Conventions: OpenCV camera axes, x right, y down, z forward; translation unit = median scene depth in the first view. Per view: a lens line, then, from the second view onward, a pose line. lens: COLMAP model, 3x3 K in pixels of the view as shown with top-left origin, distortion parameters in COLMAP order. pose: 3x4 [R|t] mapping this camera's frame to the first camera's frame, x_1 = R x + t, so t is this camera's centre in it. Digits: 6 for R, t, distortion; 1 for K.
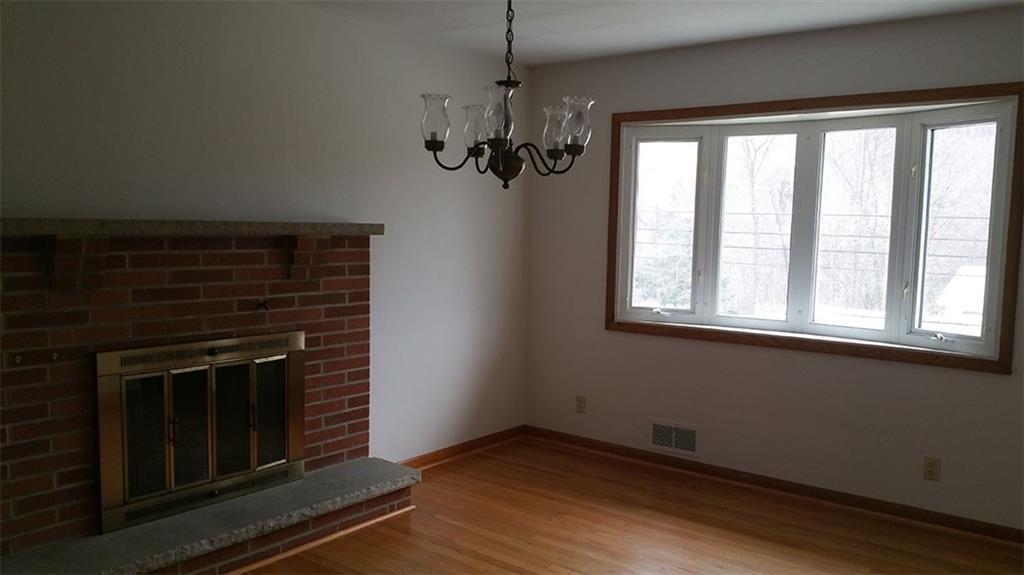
lens RADIAL K [[820.1, 0, 515.4], [0, 820.1, 305.4], [0, 0, 1]] dist [0.086732, -0.149896]
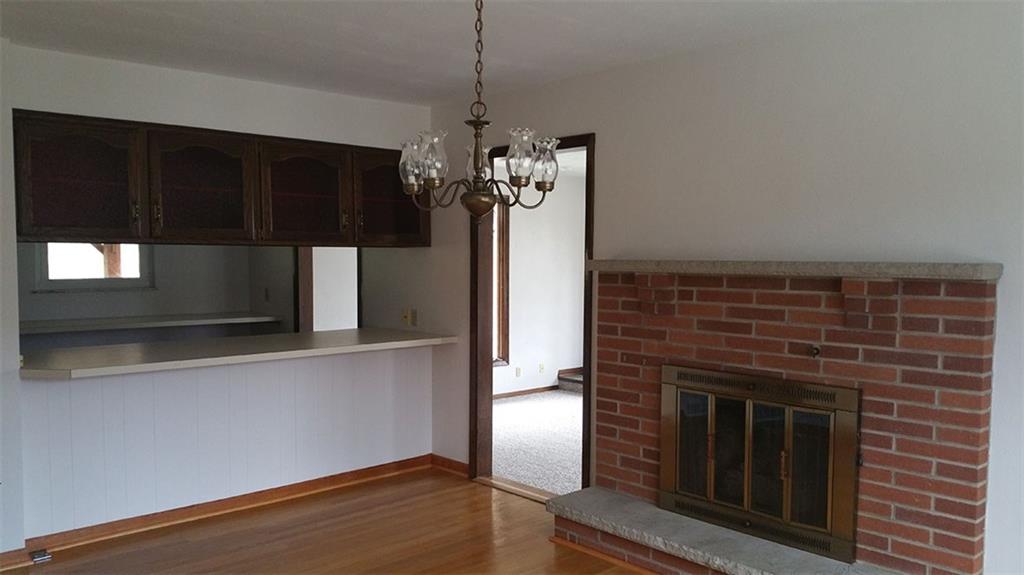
lens RADIAL K [[820.1, 0, 515.4], [0, 820.1, 305.4], [0, 0, 1]] dist [0.086732, -0.149896]
pose [[-0.159316, 0.043667, -0.986261, 0.655292], [-0.104013, 0.992719, 0.060755, -0.072626], [0.981733, 0.112263, -0.153614, 0.802914]]
